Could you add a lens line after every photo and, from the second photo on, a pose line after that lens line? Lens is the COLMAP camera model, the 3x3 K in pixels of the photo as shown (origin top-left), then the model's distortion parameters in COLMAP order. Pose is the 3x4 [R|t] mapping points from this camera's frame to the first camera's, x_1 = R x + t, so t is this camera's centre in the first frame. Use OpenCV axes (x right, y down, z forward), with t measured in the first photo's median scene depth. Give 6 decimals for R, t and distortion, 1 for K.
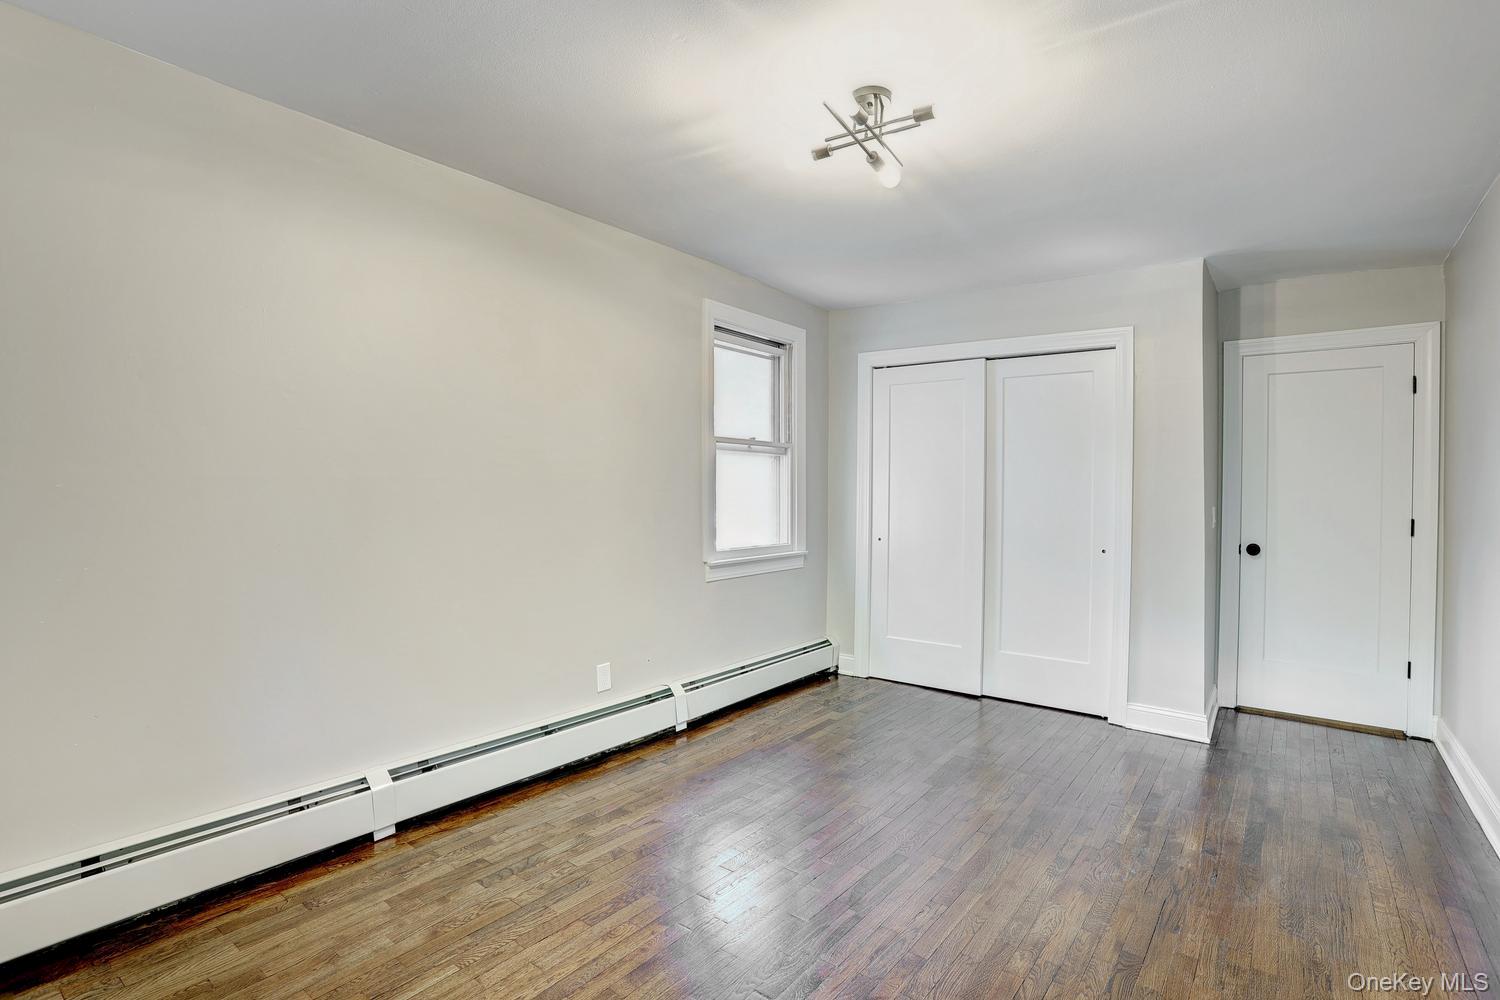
lens RADIAL K [[730.2, 0, 744.7], [0, 730.2, 510.4], [0, 0, 1]] dist [-0.052577, 0.014906]
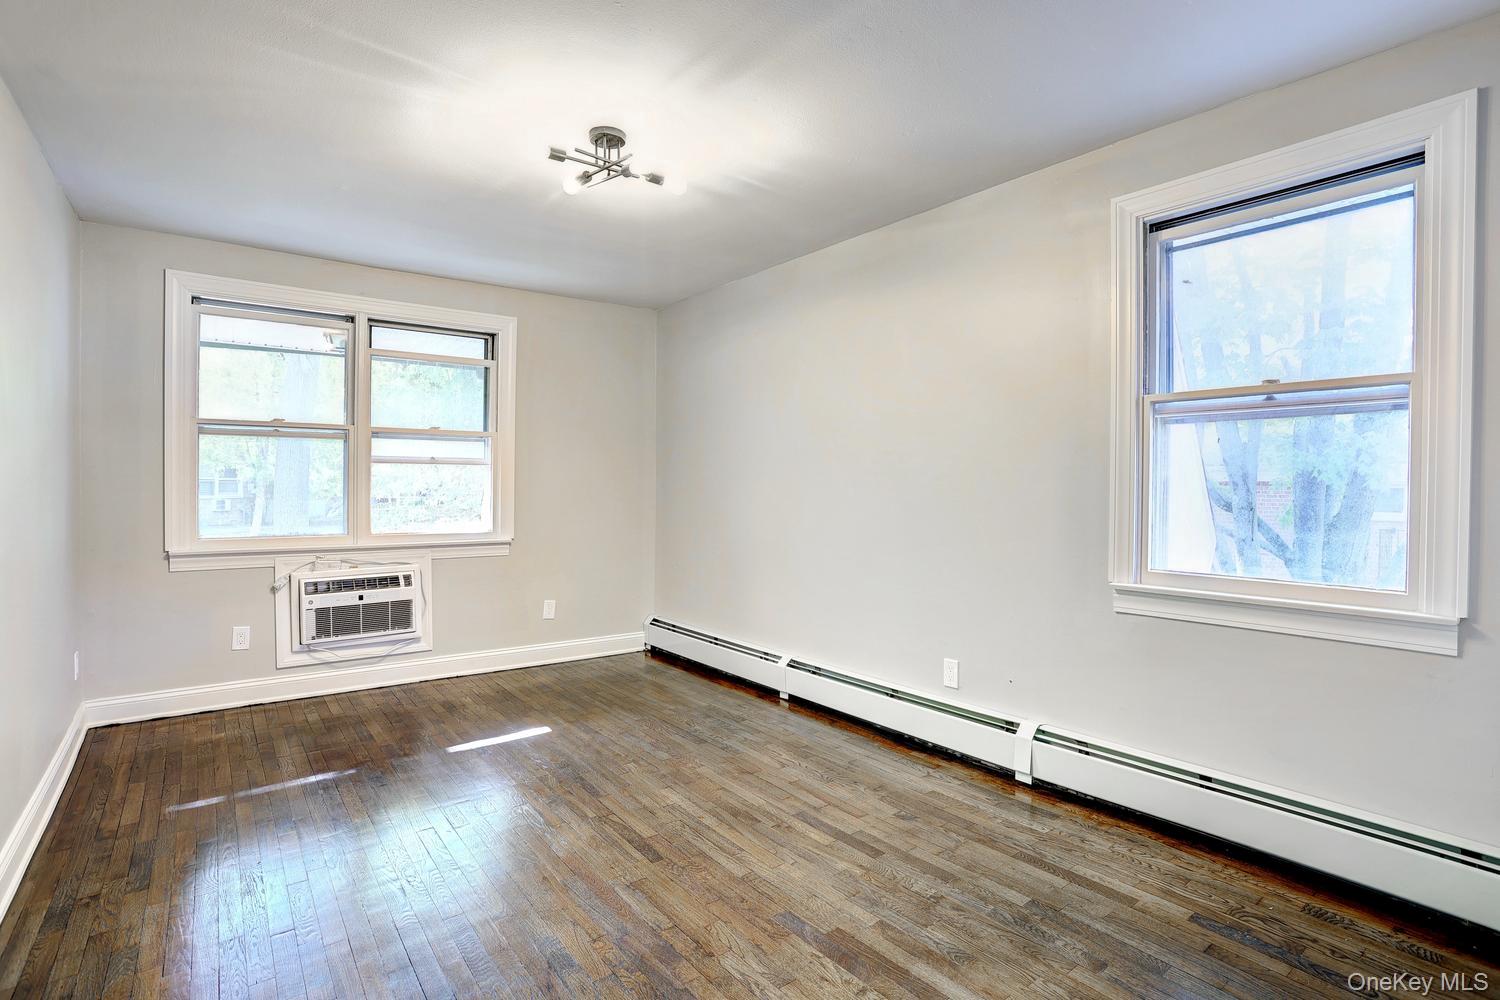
lens RADIAL K [[730.2, 0, 744.3], [0, 730.2, 492.6], [0, 0, 1]] dist [-0.052577, 0.014906]
pose [[-0.277803, 0.016114, -0.960503, 0.819908], [-0.000048, 0.999859, 0.016788, -0.030077], [0.960638, 0.004710, -0.277763, 1.010757]]
